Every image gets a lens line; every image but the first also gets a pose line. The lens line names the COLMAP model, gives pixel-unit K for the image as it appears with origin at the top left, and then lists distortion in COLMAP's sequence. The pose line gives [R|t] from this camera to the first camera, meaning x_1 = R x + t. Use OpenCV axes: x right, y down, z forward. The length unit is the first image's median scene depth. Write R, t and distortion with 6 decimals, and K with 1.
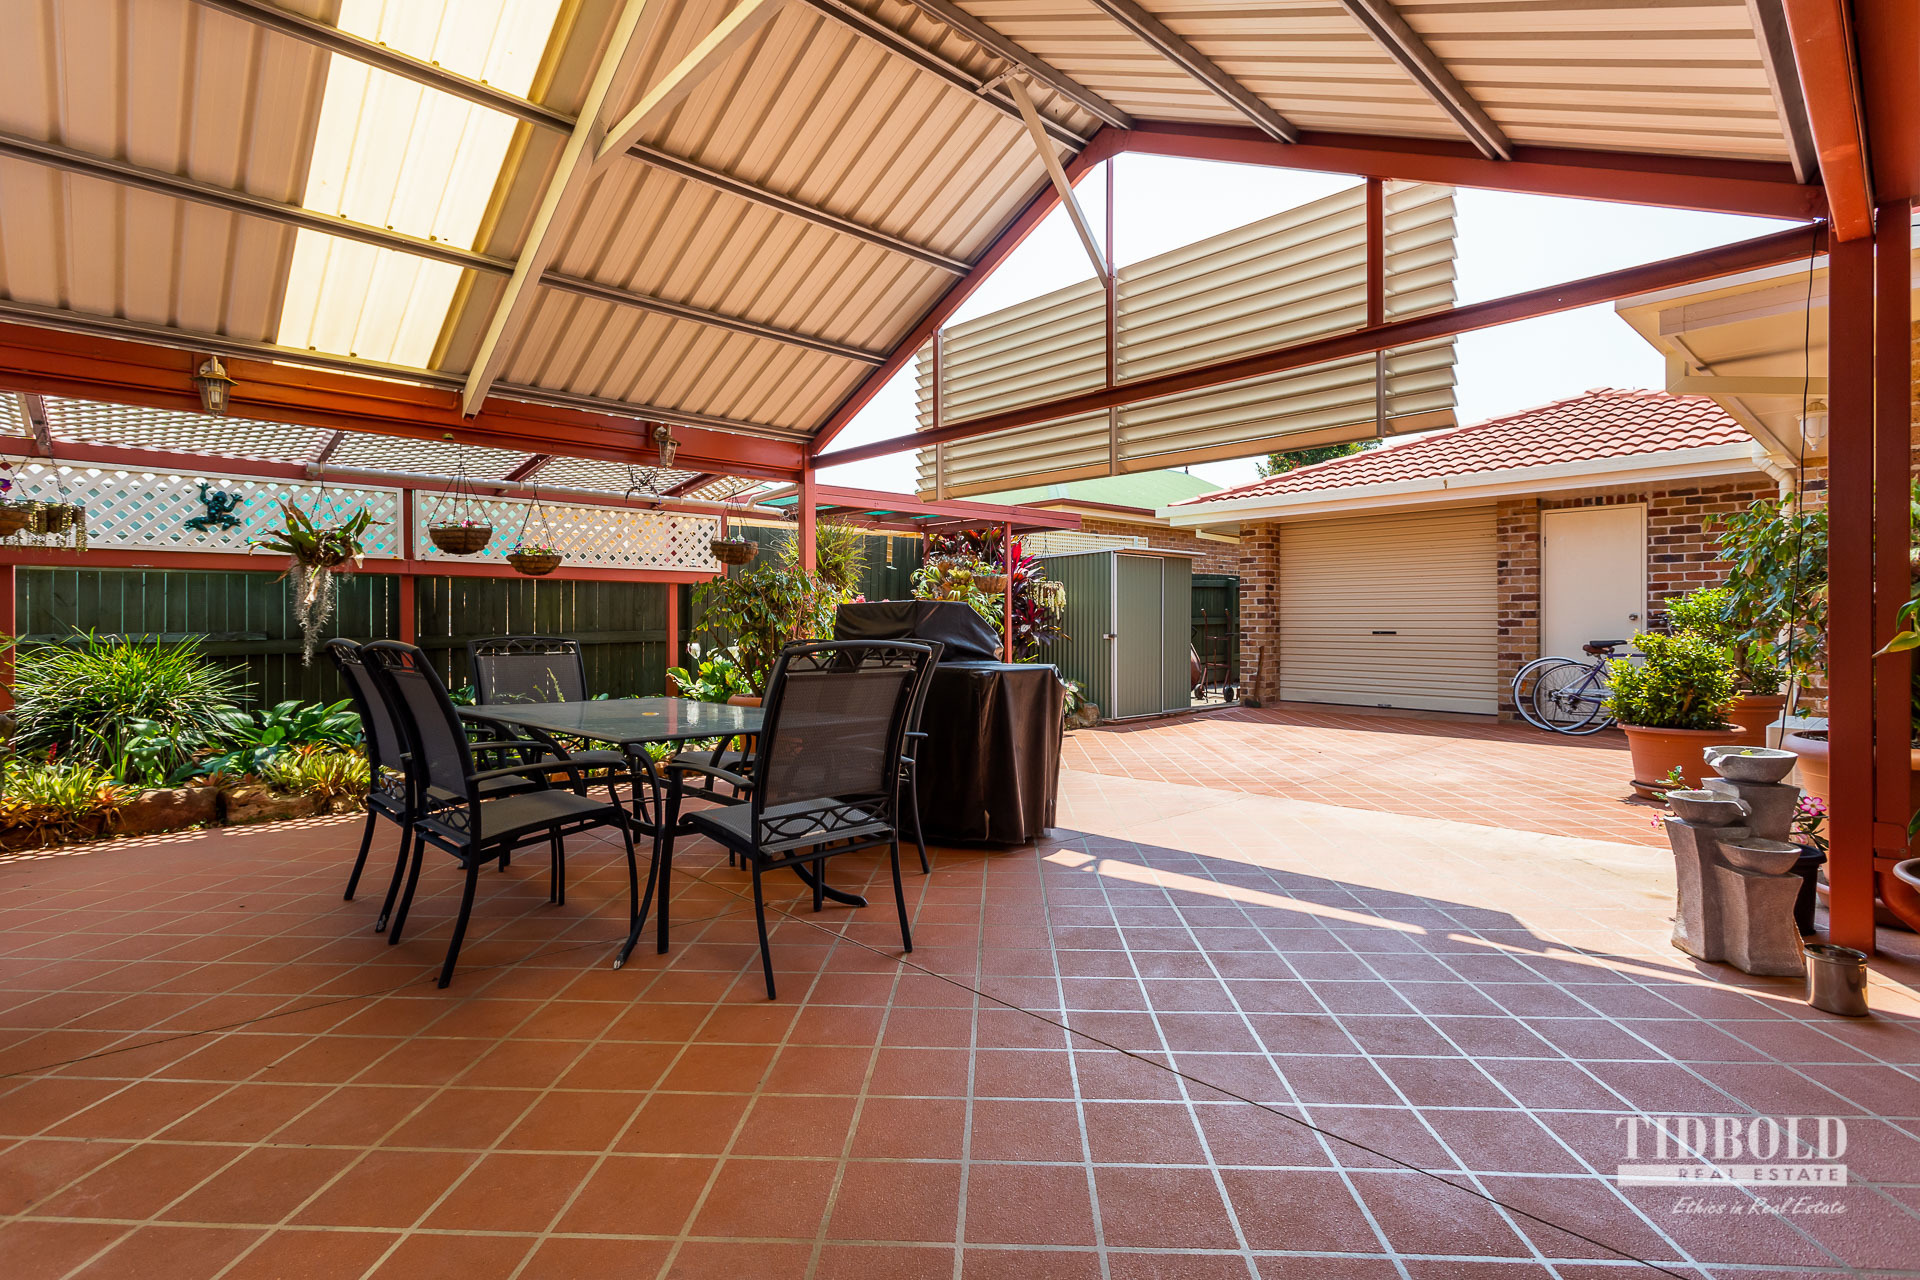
lens RADIAL K [[928.6, 0, 960.5], [0, 928.6, 628.1], [0, 0, 1]] dist [0.004928, 0.001919]
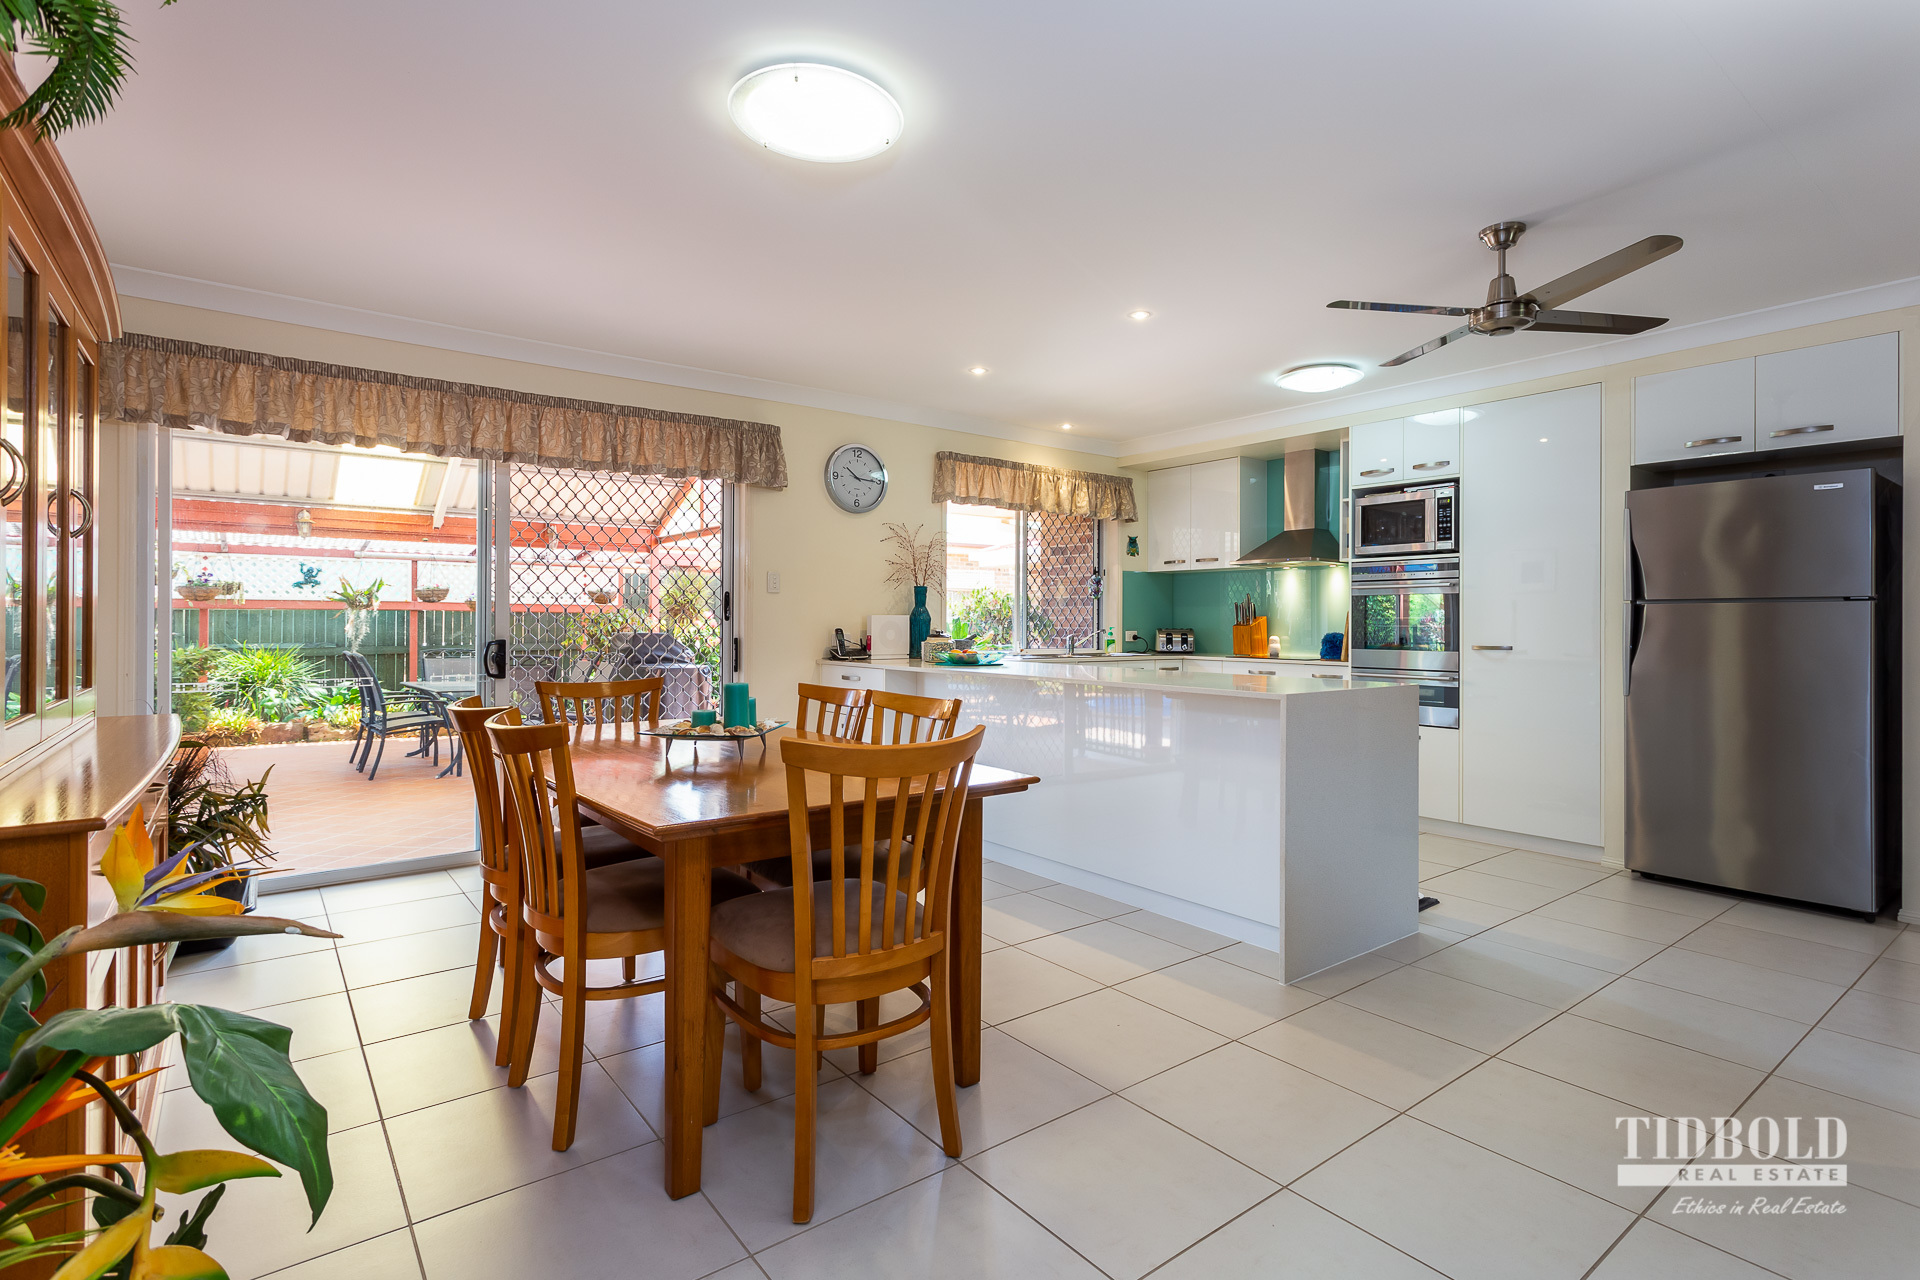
lens RADIAL K [[928.6, 0, 974.4], [0, 928.6, 626.1], [0, 0, 1]] dist [0.004928, 0.001919]
pose [[0.997095, 0.006989, -0.075850, 0.674719], [-0.007439, 0.999956, -0.005648, -0.029484], [0.075807, 0.006196, 0.997103, -0.757552]]
